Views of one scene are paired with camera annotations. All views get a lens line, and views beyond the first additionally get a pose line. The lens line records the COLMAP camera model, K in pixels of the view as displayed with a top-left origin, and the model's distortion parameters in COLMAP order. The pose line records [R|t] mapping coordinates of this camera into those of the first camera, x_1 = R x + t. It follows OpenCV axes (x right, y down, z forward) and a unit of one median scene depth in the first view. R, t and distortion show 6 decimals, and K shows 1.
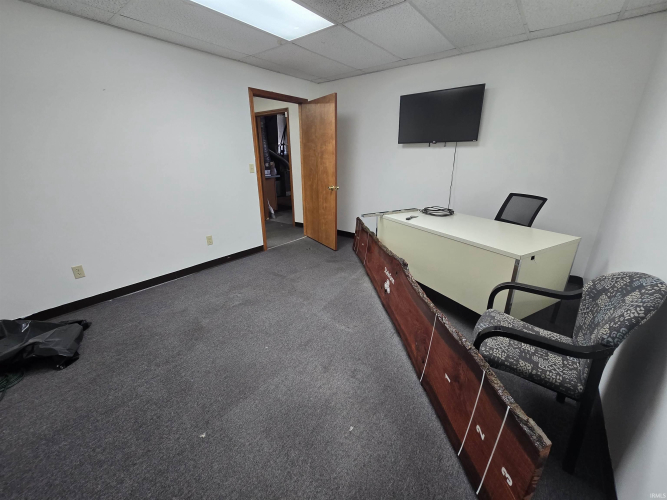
lens RADIAL K [[273.2, 0, 337.0], [0, 273.2, 250.7], [0, 0, 1]] dist [-0.001581, -0.000246]
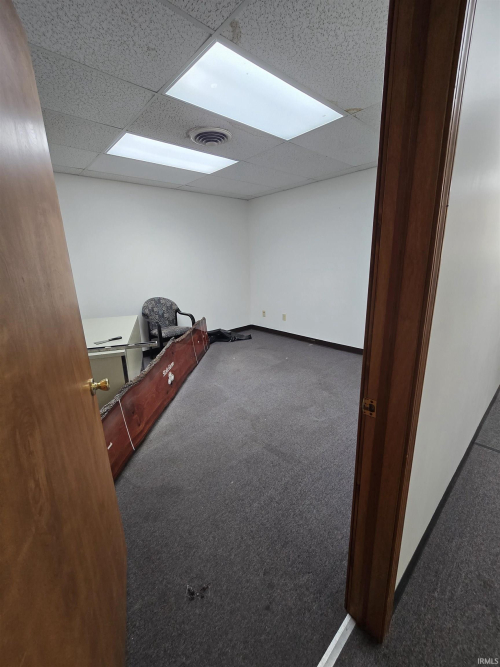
lens RADIAL K [[273.2, 0, 251.8], [0, 273.2, 332.6], [0, 0, 1]] dist [-0.001581, -0.000246]
pose [[-0.985882, -0.005242, 0.167358, -0.317916], [0.089252, 0.829222, 0.551748, -0.587484], [-0.141669, 0.558895, -0.817047, 1.668986]]
